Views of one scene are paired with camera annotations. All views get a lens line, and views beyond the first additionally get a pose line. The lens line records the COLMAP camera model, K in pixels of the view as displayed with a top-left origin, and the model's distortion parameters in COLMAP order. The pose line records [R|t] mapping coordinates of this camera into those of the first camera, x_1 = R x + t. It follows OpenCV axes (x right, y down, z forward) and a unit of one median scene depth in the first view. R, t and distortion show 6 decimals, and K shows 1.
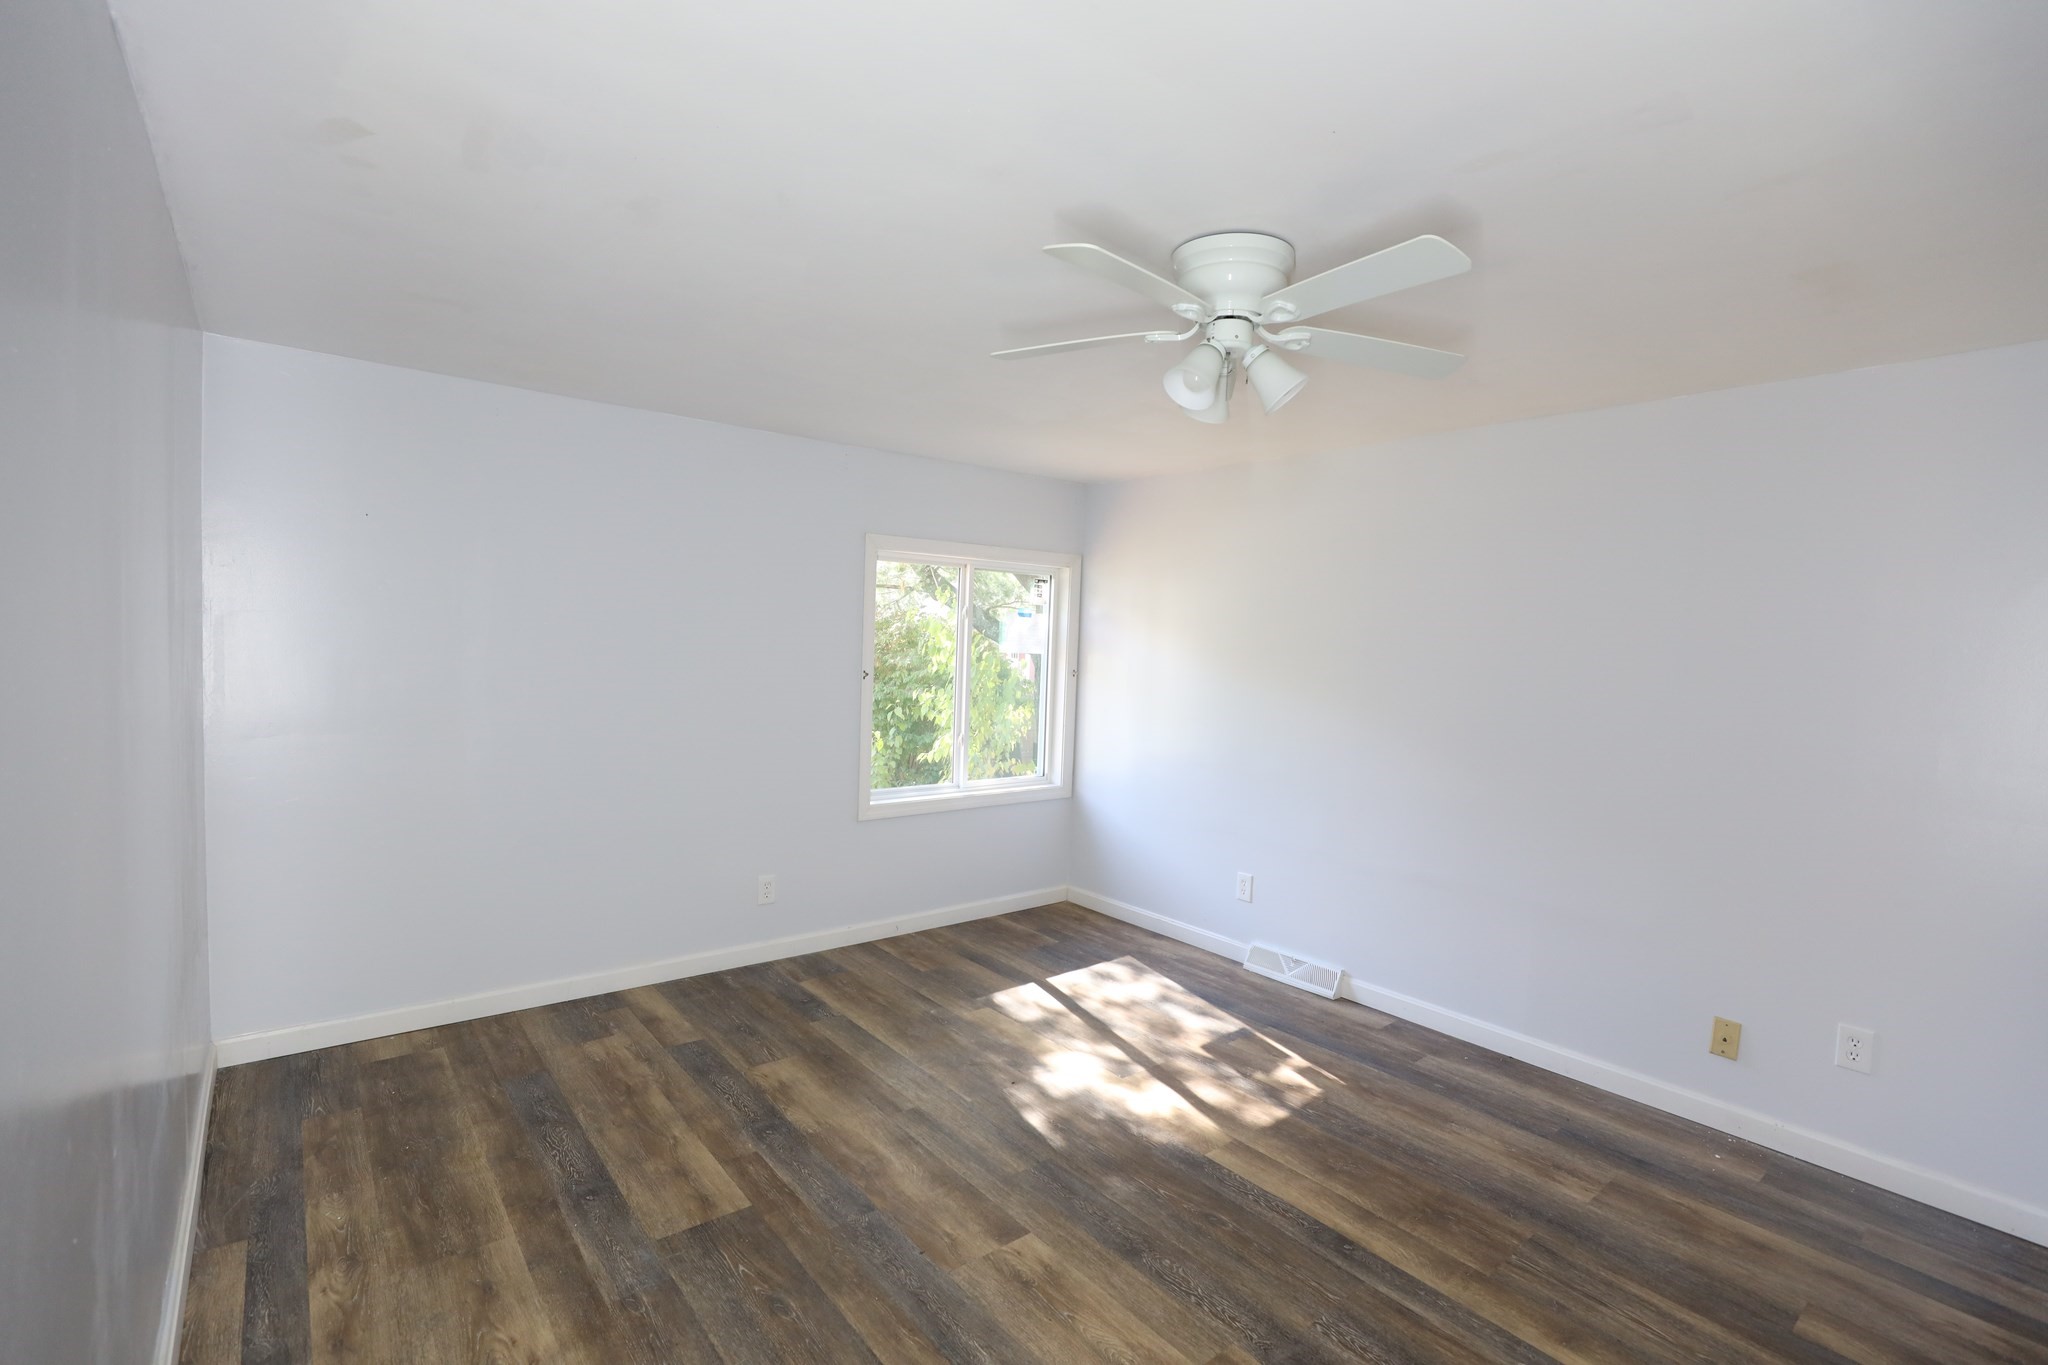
lens RADIAL K [[897.1, 0, 1024.0], [0, 897.1, 682.5], [0, 0, 1]] dist [-0.000521, -0.000169]
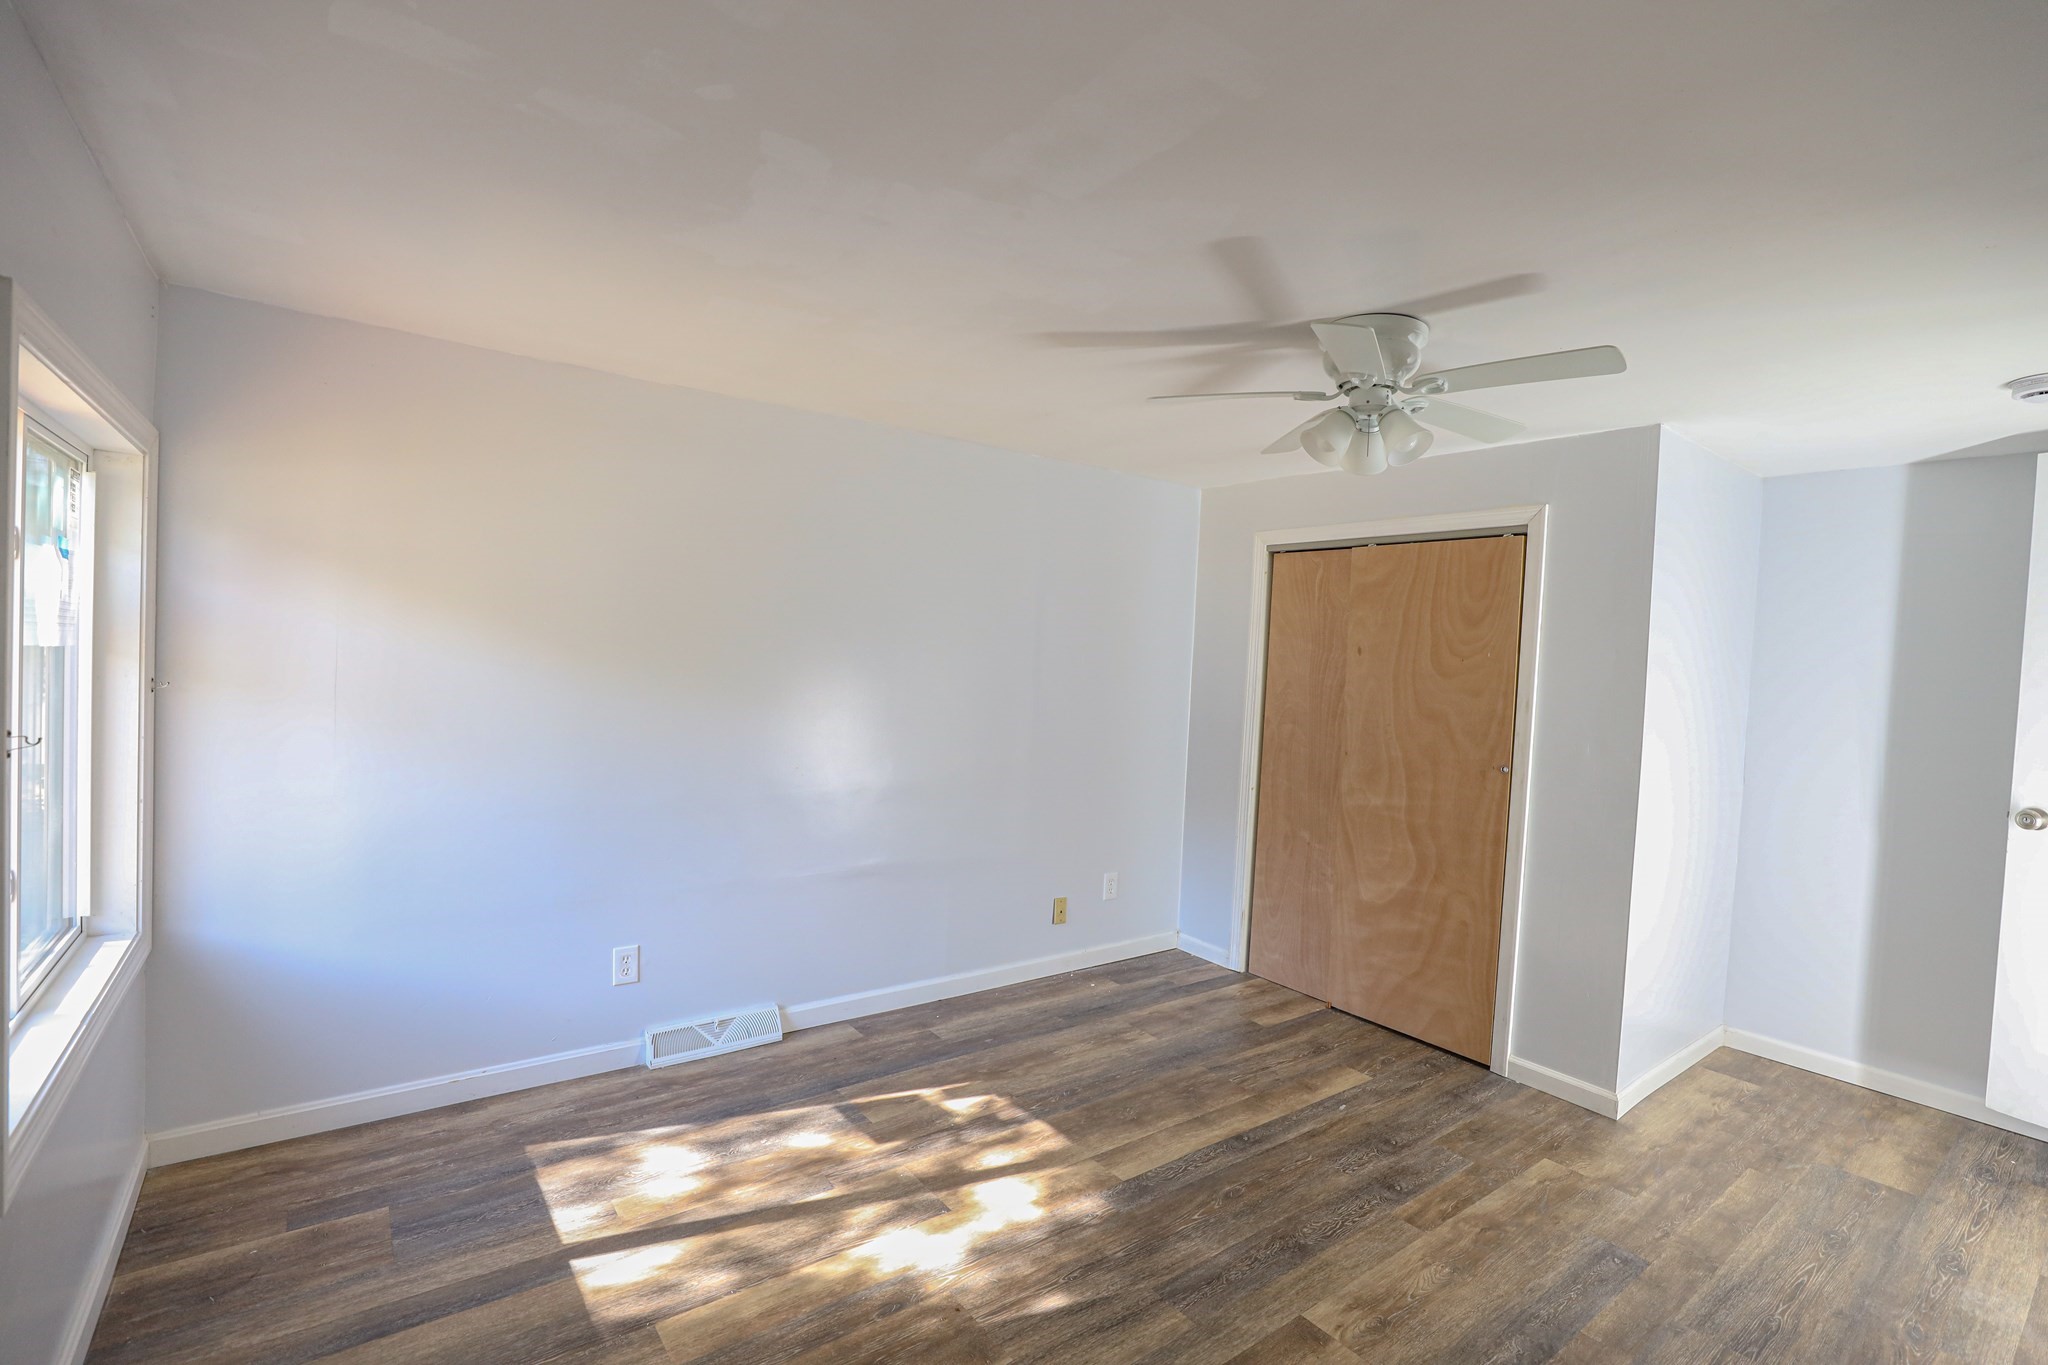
lens RADIAL K [[931.7, 0, 1024.0], [0, 931.7, 682.5], [0, 0, 1]] dist [-0.046551, 0.015971]
pose [[0.047713, -0.061702, 0.996954, -0.636818], [-0.002201, 0.998081, 0.061877, -0.062347], [-0.998859, -0.005147, 0.047486, 0.885985]]
